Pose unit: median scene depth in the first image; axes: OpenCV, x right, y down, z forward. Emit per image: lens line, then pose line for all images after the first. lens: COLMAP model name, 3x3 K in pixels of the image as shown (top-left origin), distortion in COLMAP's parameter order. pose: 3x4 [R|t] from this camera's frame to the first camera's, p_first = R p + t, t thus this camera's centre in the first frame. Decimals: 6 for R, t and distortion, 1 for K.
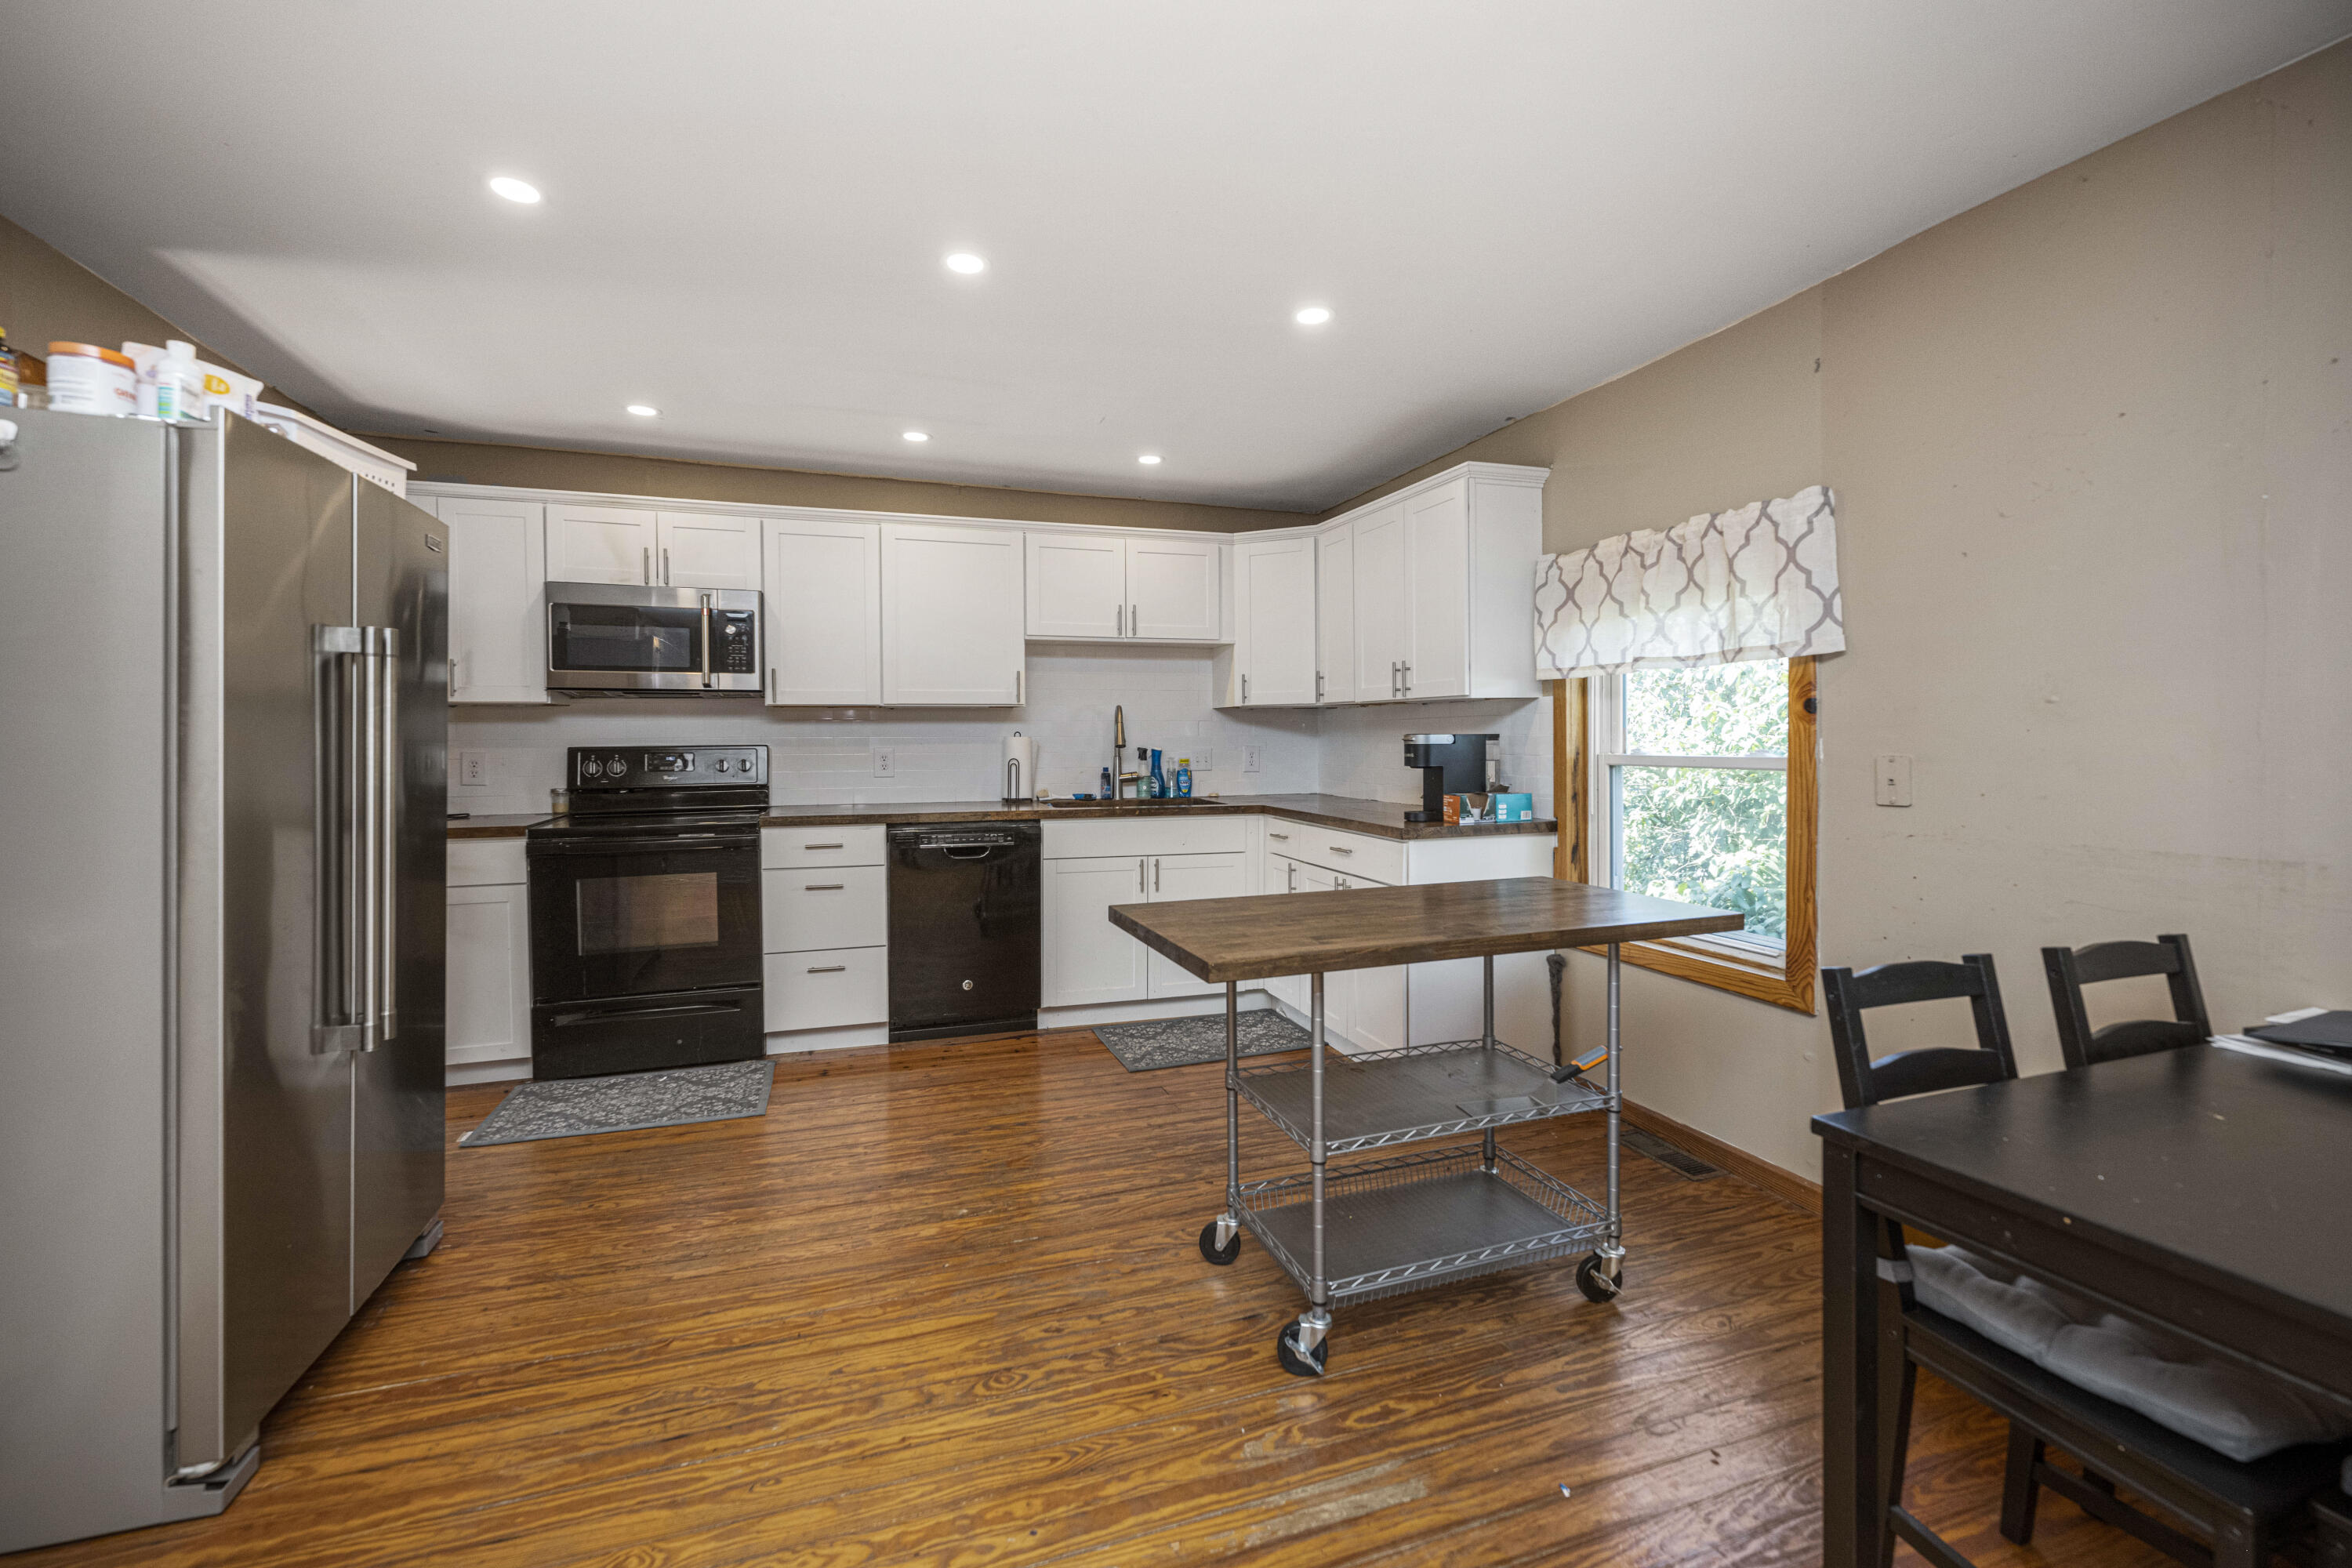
lens RADIAL K [[968.8, 0, 1172.1], [0, 968.8, 772.4], [0, 0, 1]] dist [-0.002667, 0.000004]
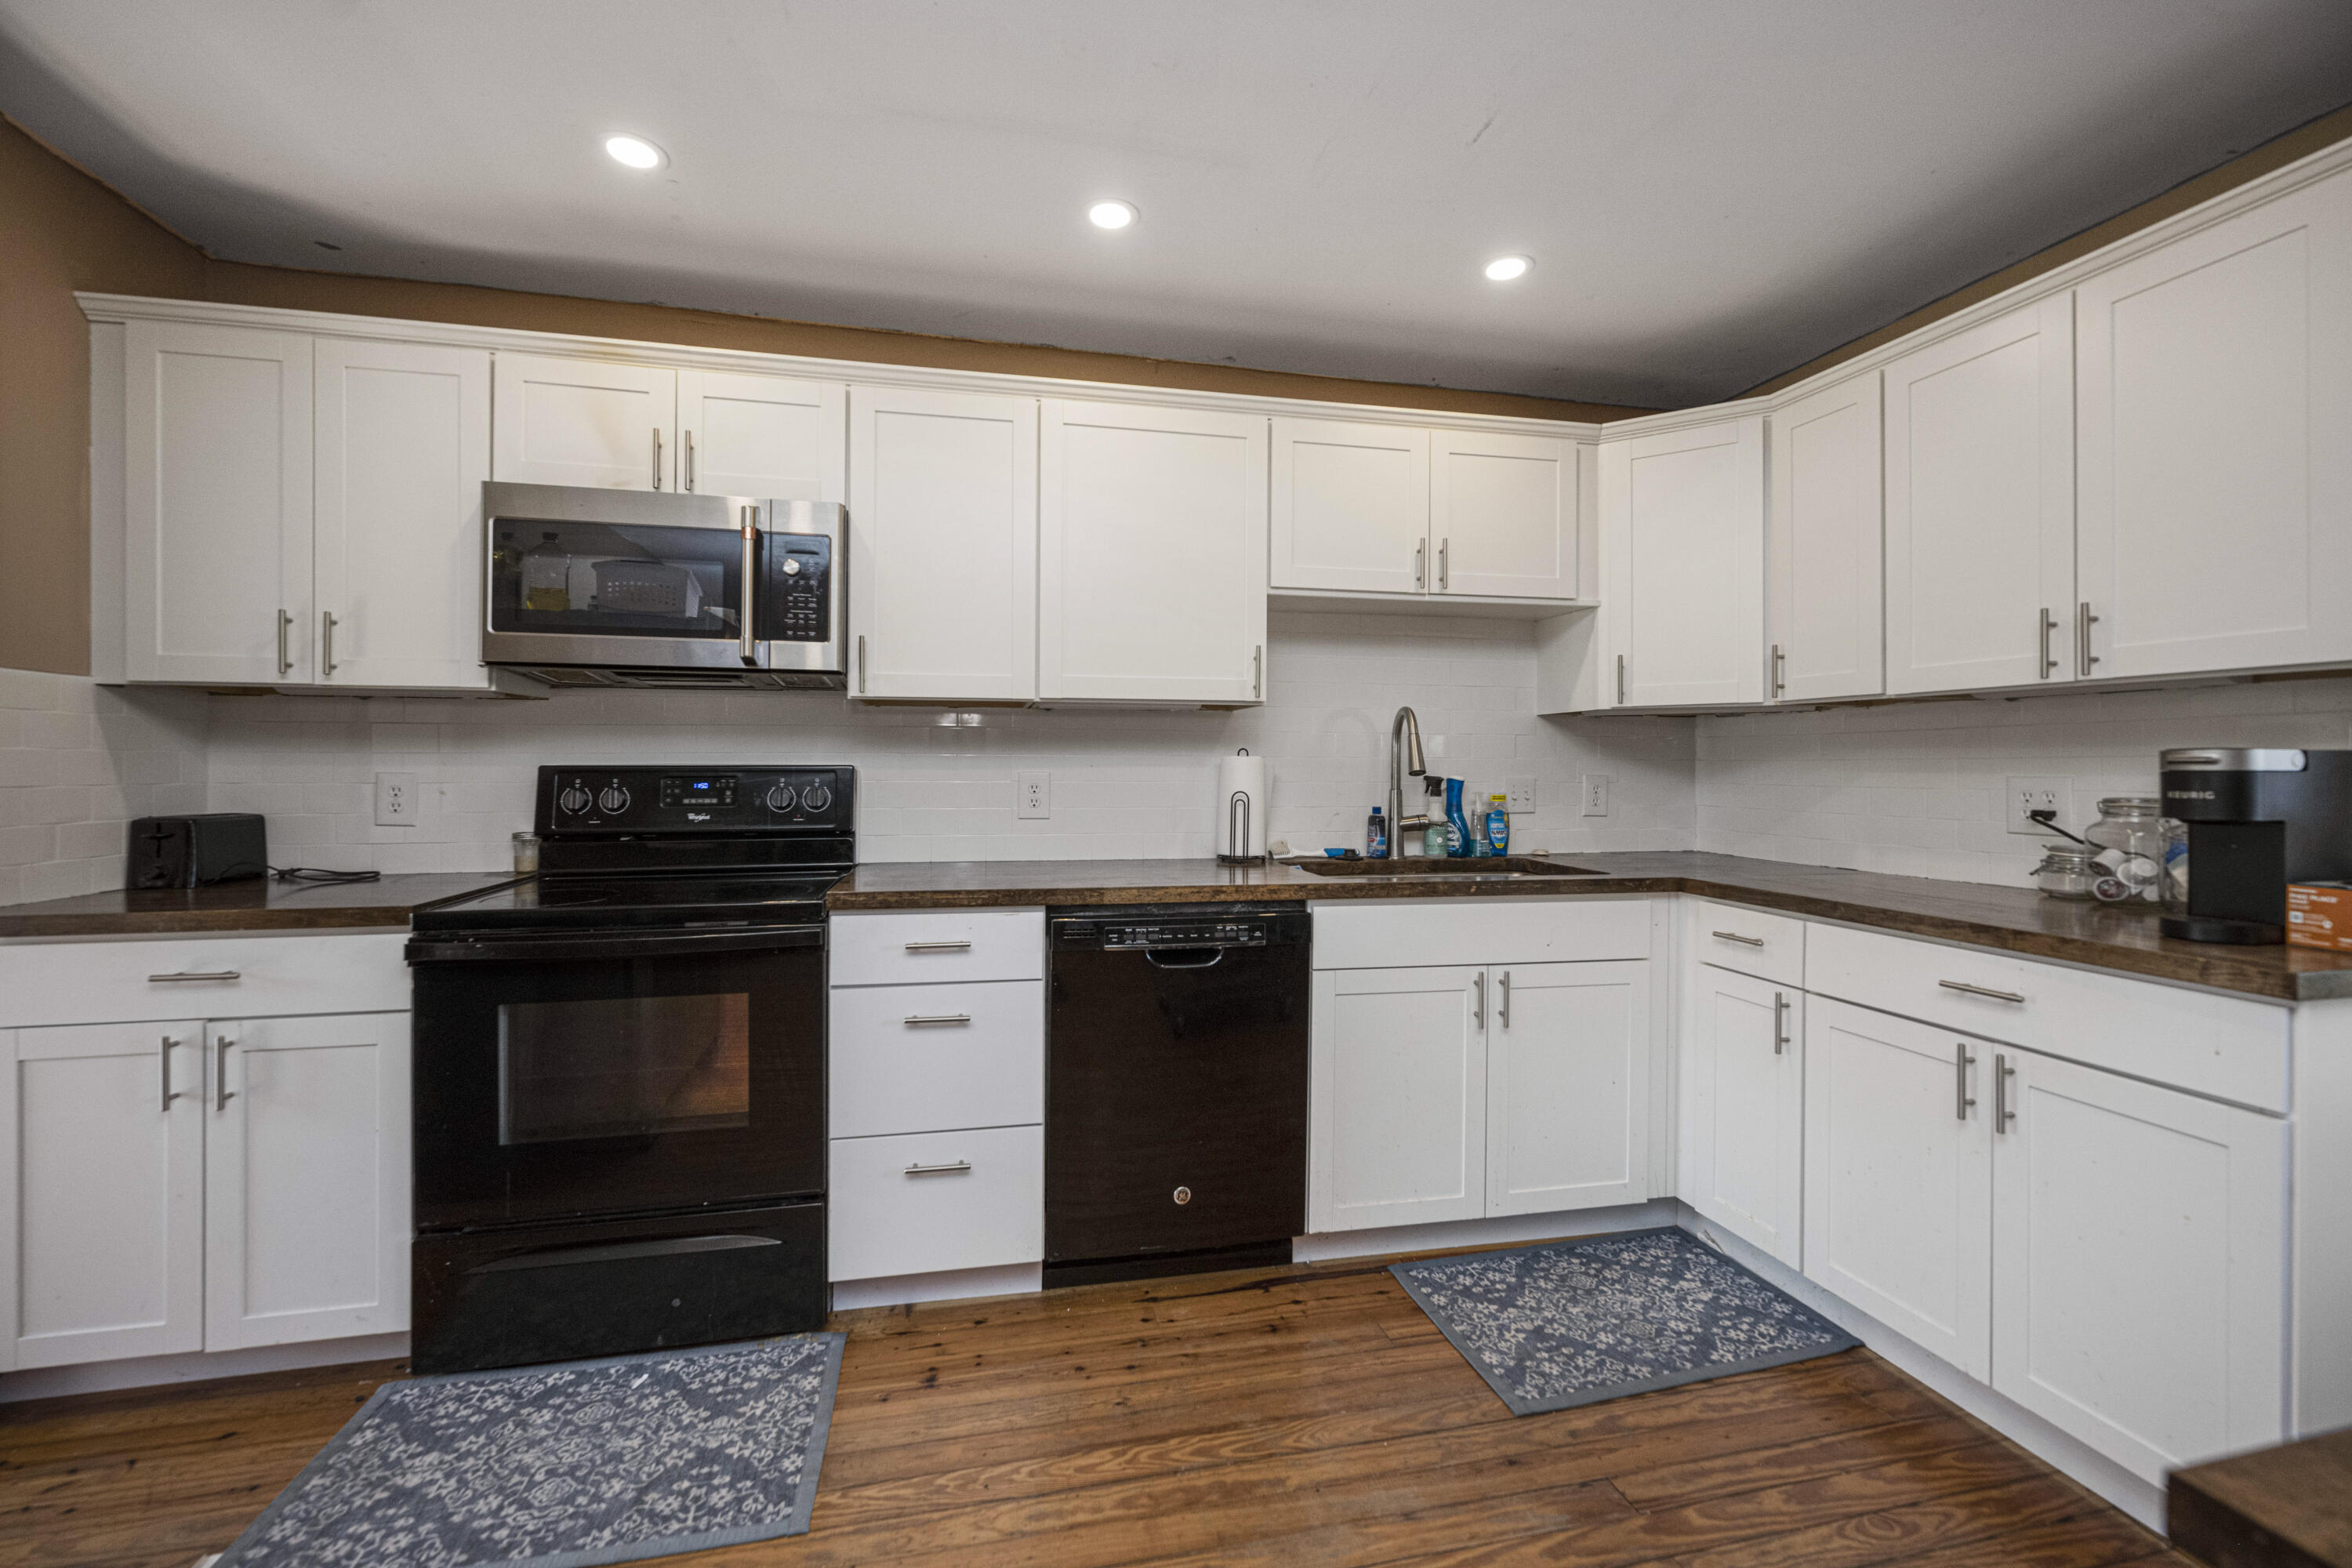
lens RADIAL K [[968.8, 0, 1174.0], [0, 968.8, 776.3], [0, 0, 1]] dist [-0.002667, 0.000004]
pose [[0.993657, 0.008687, -0.112116, -0.156730], [-0.011809, 0.999560, -0.027208, -0.007644], [0.111830, 0.028360, 0.993323, 0.441416]]
